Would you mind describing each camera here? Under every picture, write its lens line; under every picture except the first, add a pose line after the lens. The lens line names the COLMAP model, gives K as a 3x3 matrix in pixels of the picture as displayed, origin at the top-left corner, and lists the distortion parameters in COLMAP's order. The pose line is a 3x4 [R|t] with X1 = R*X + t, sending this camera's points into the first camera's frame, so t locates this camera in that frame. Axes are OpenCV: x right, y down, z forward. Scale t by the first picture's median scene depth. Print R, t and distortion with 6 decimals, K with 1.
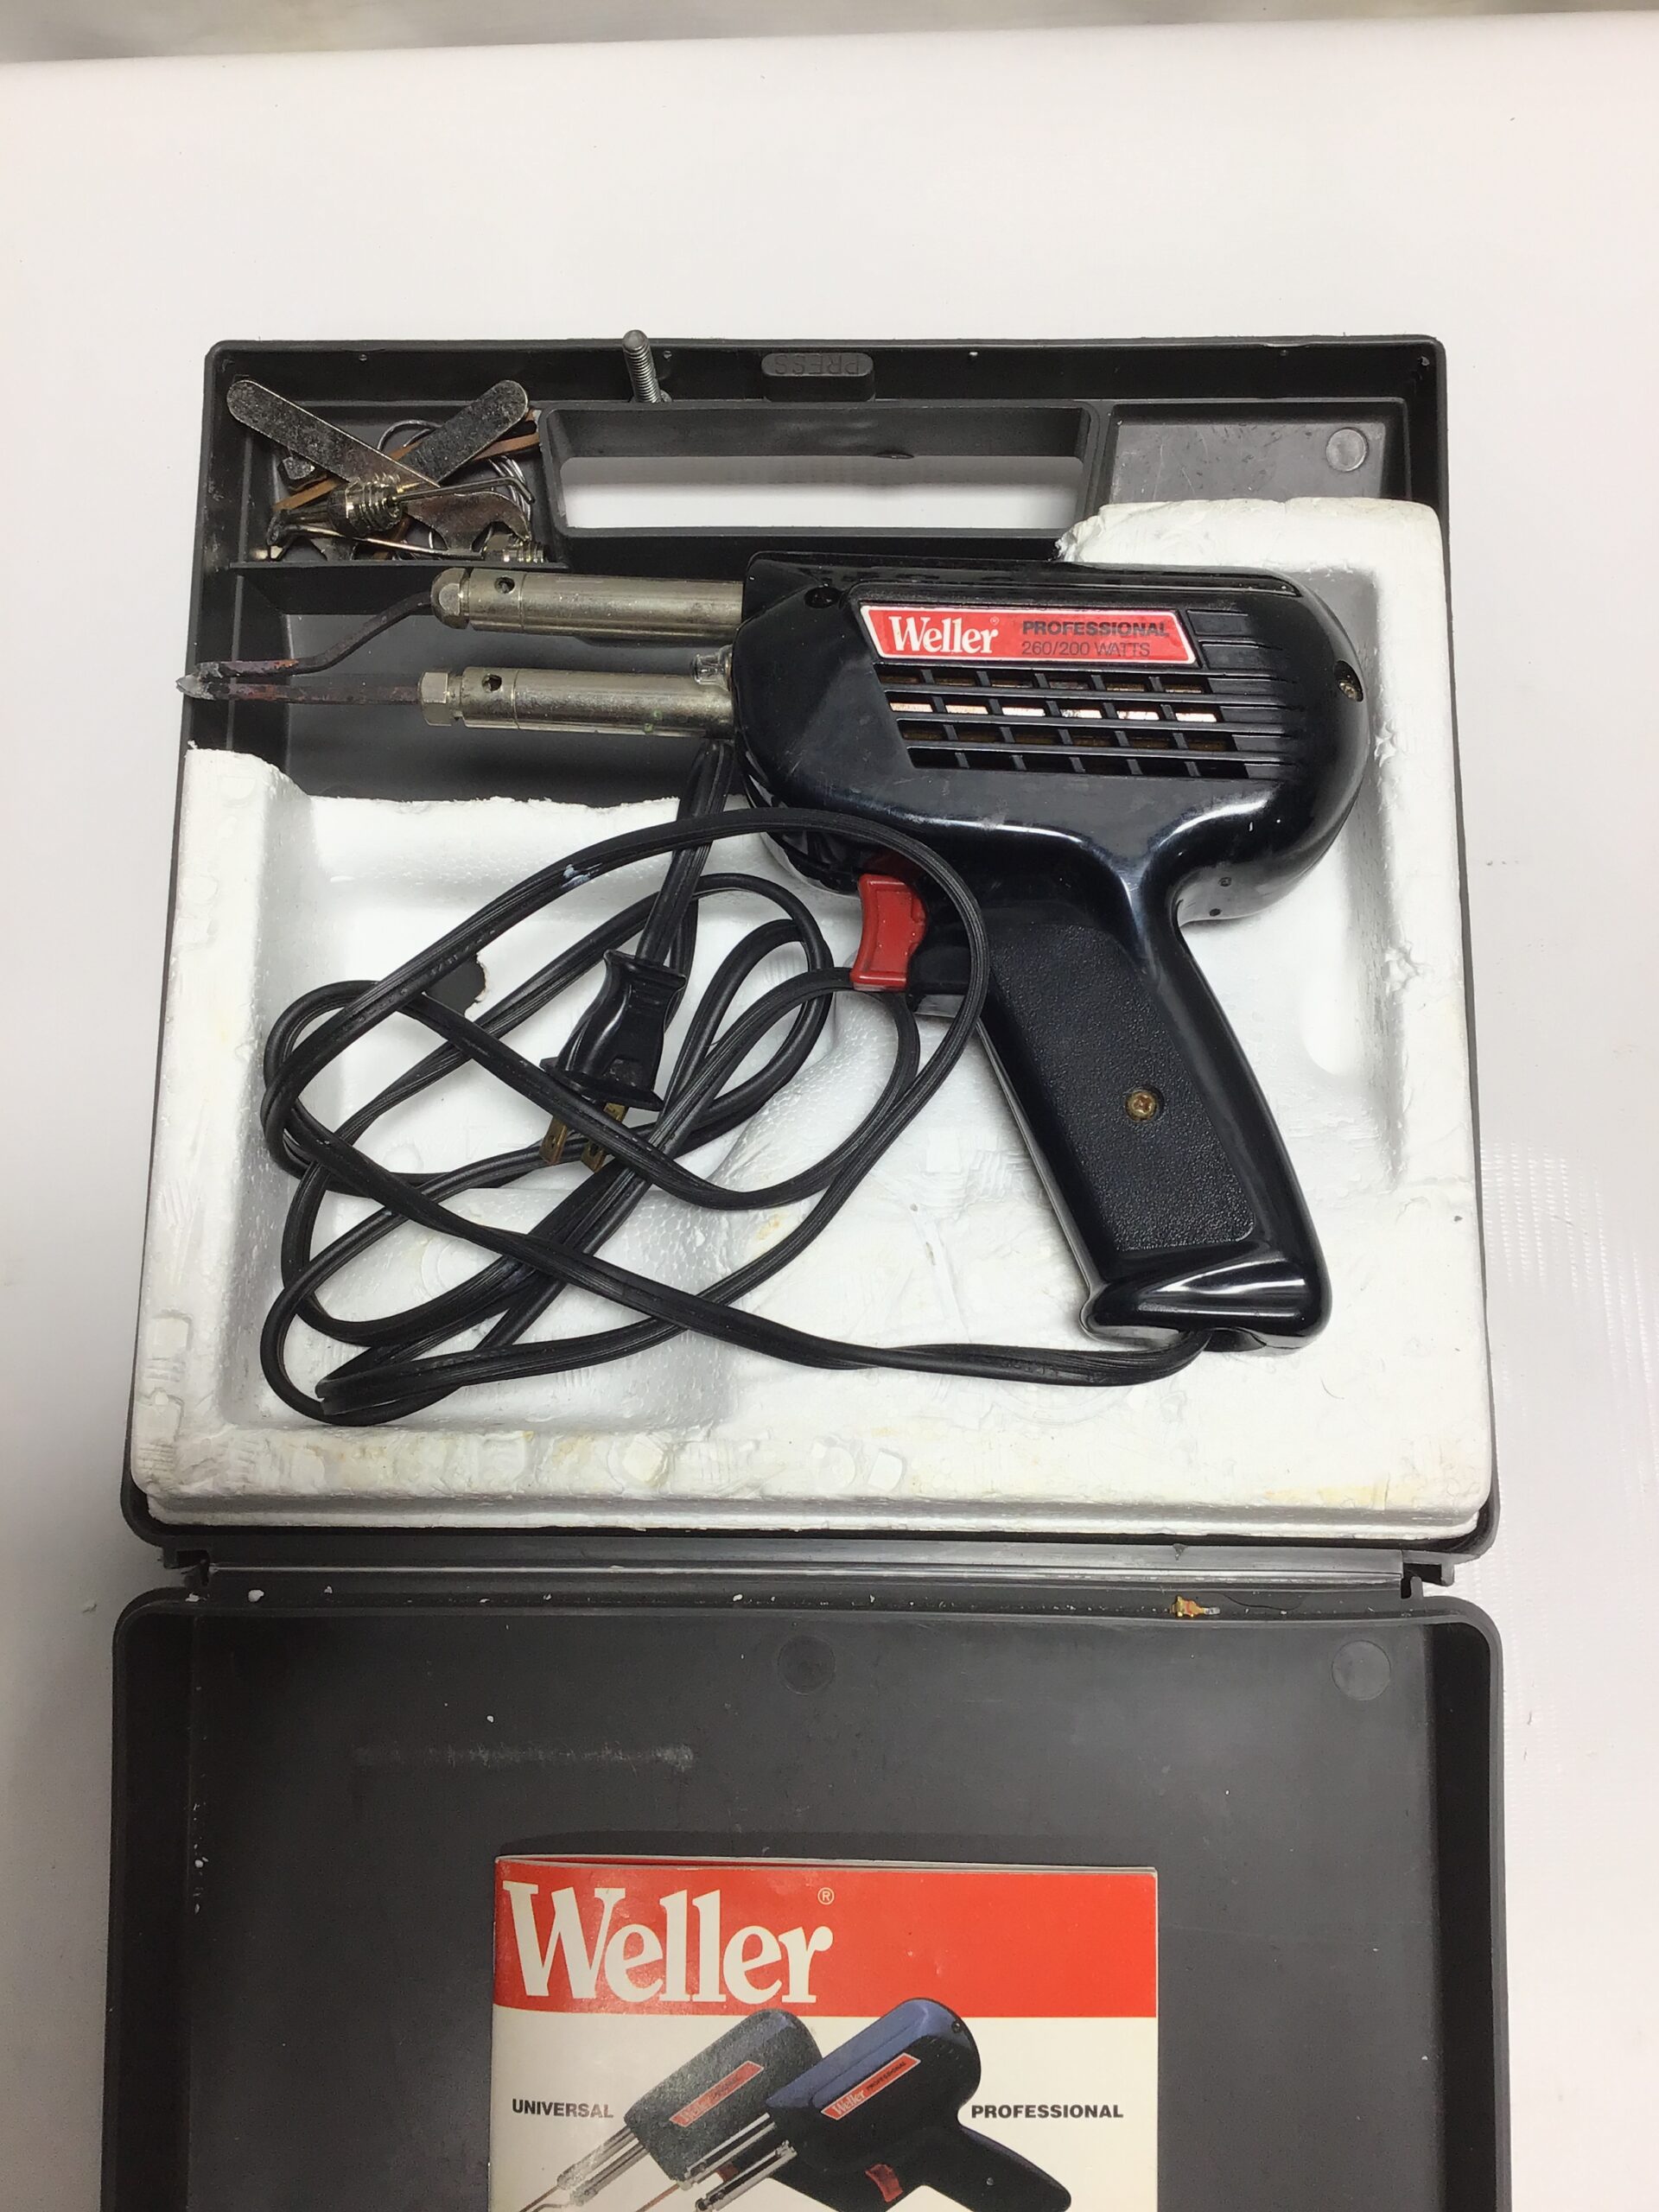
lens RADIAL K [[2001.3, 0, 829.5], [0, 2001.3, 1106.0], [0, 0, 1]] dist [0.115185, -0.261189]
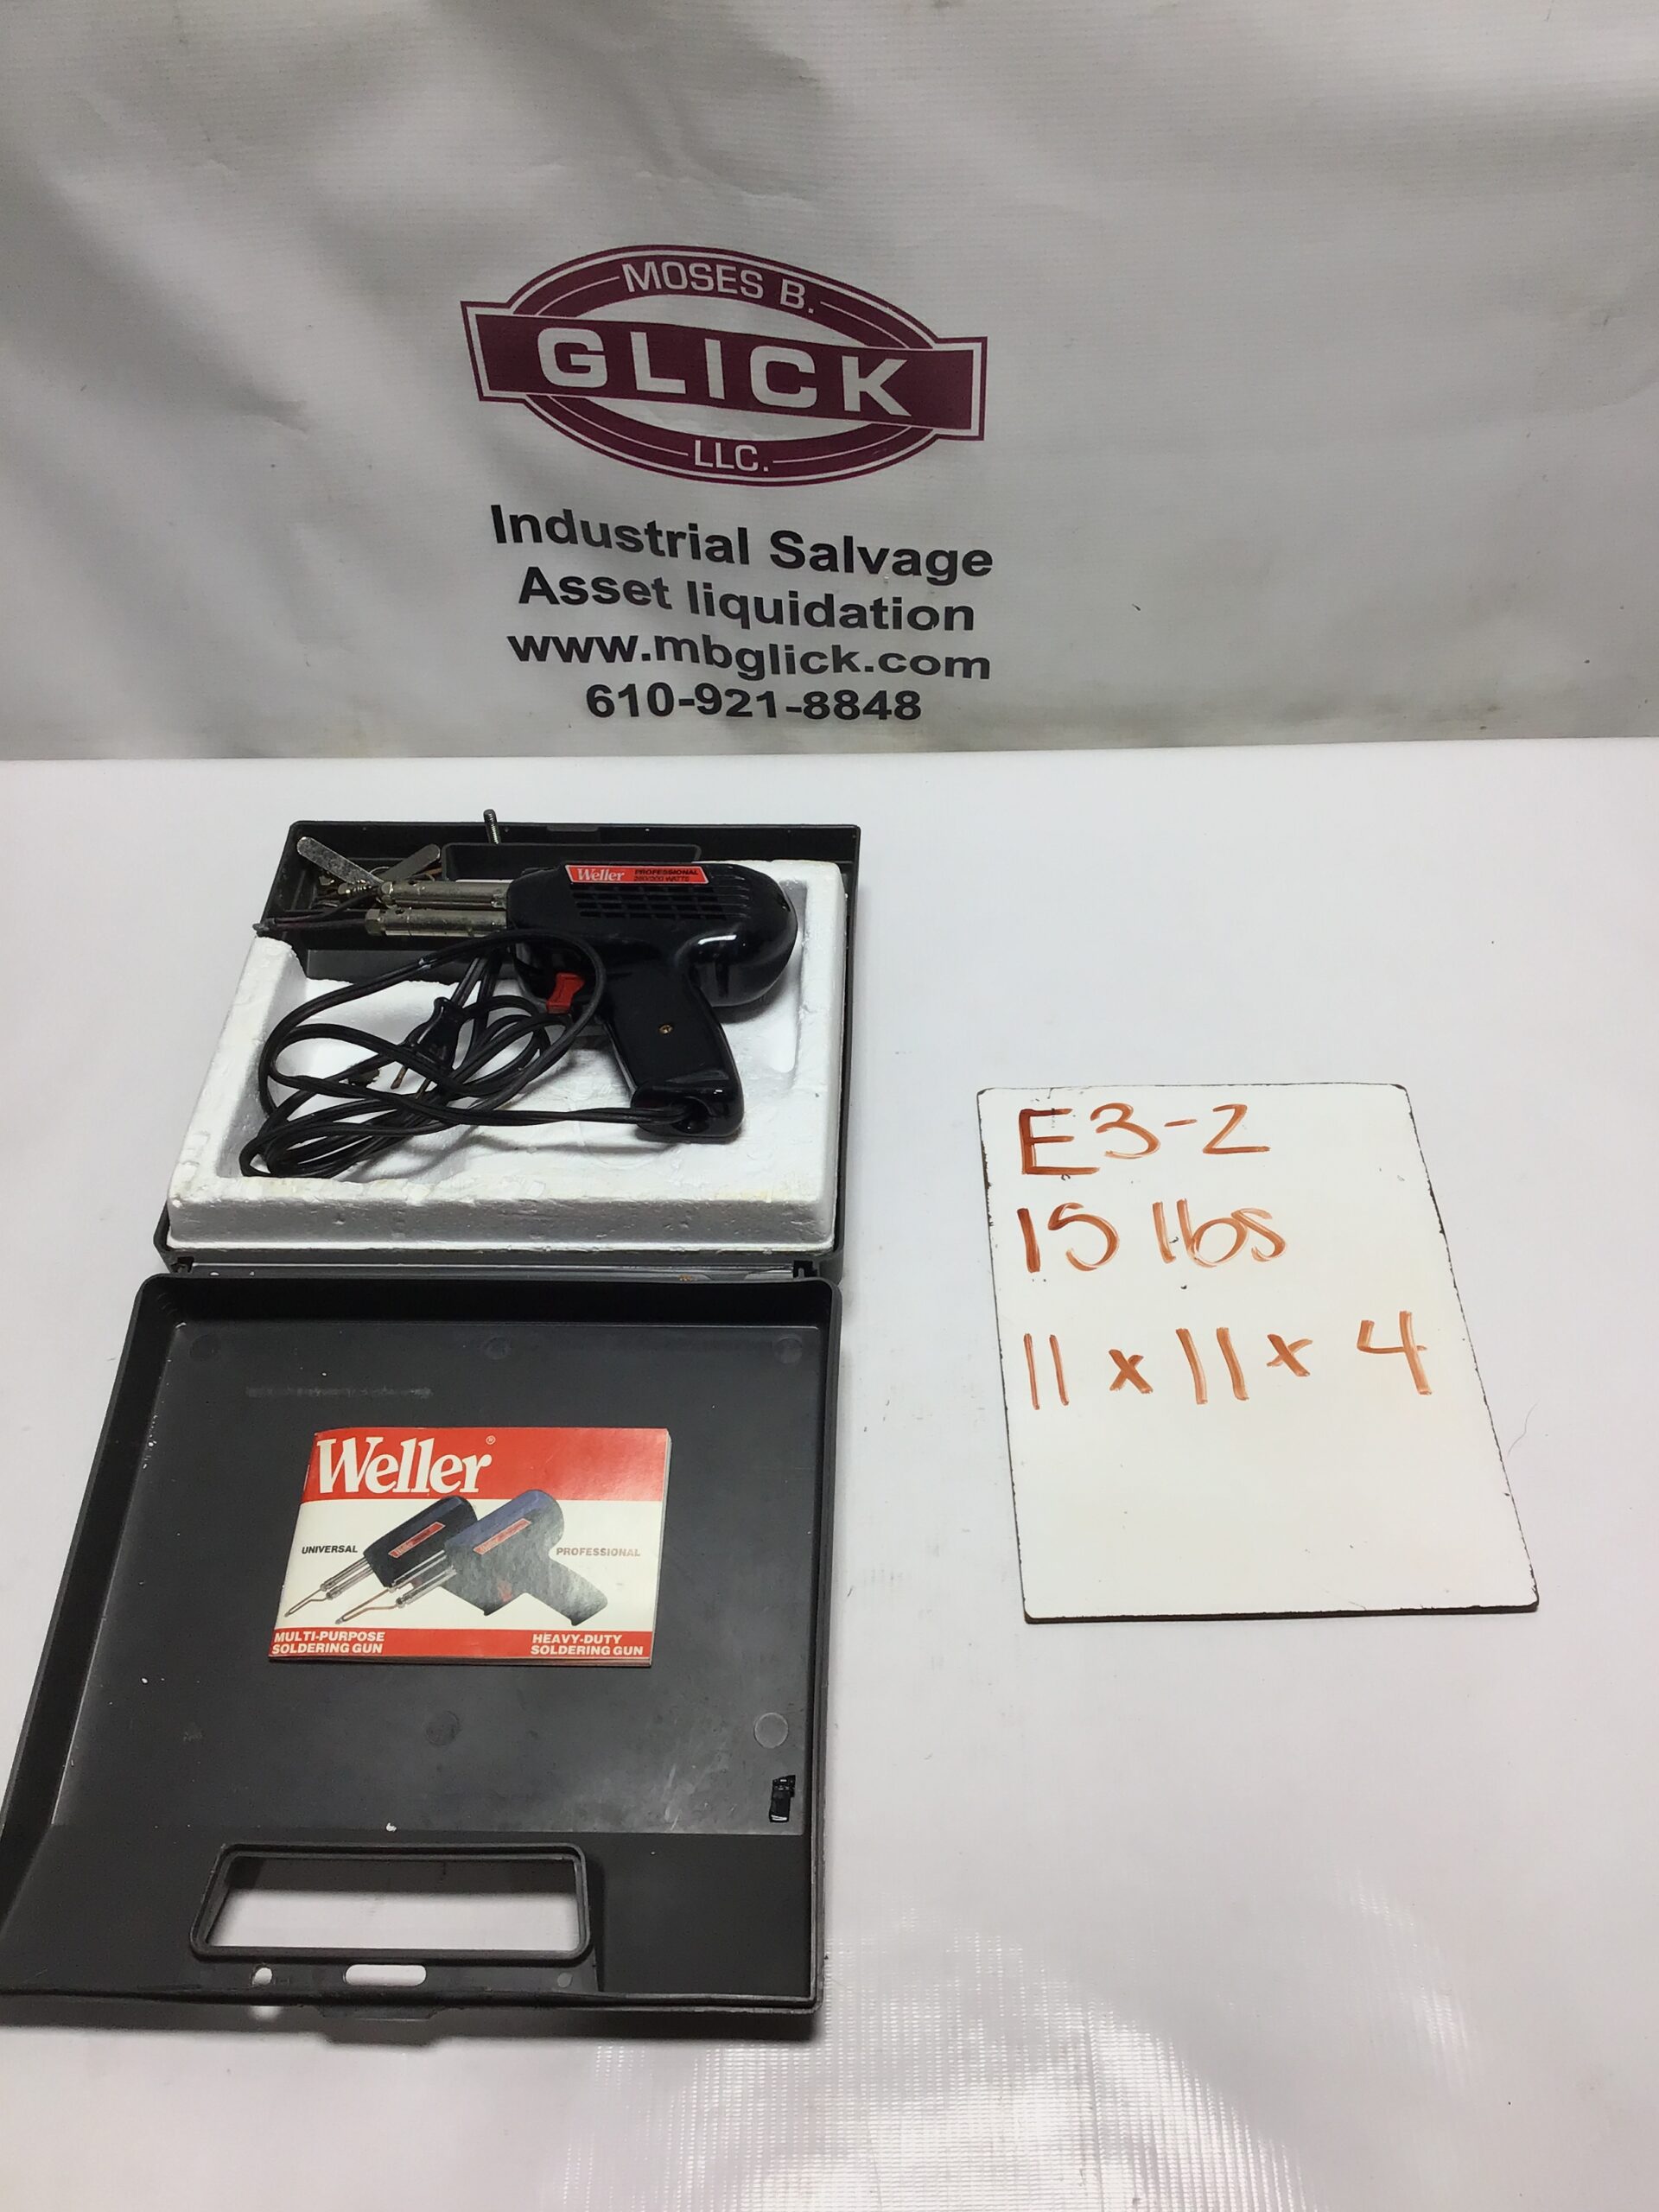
lens RADIAL K [[2001.3, 0, 829.5], [0, 2001.3, 1106.0], [0, 0, 1]] dist [0.115185, -0.261189]
pose [[0.999682, 0.023488, -0.009226, 0.319199], [-0.024849, 0.852454, -0.522212, 1.085616], [-0.004401, 0.522275, 0.852766, -0.738546]]
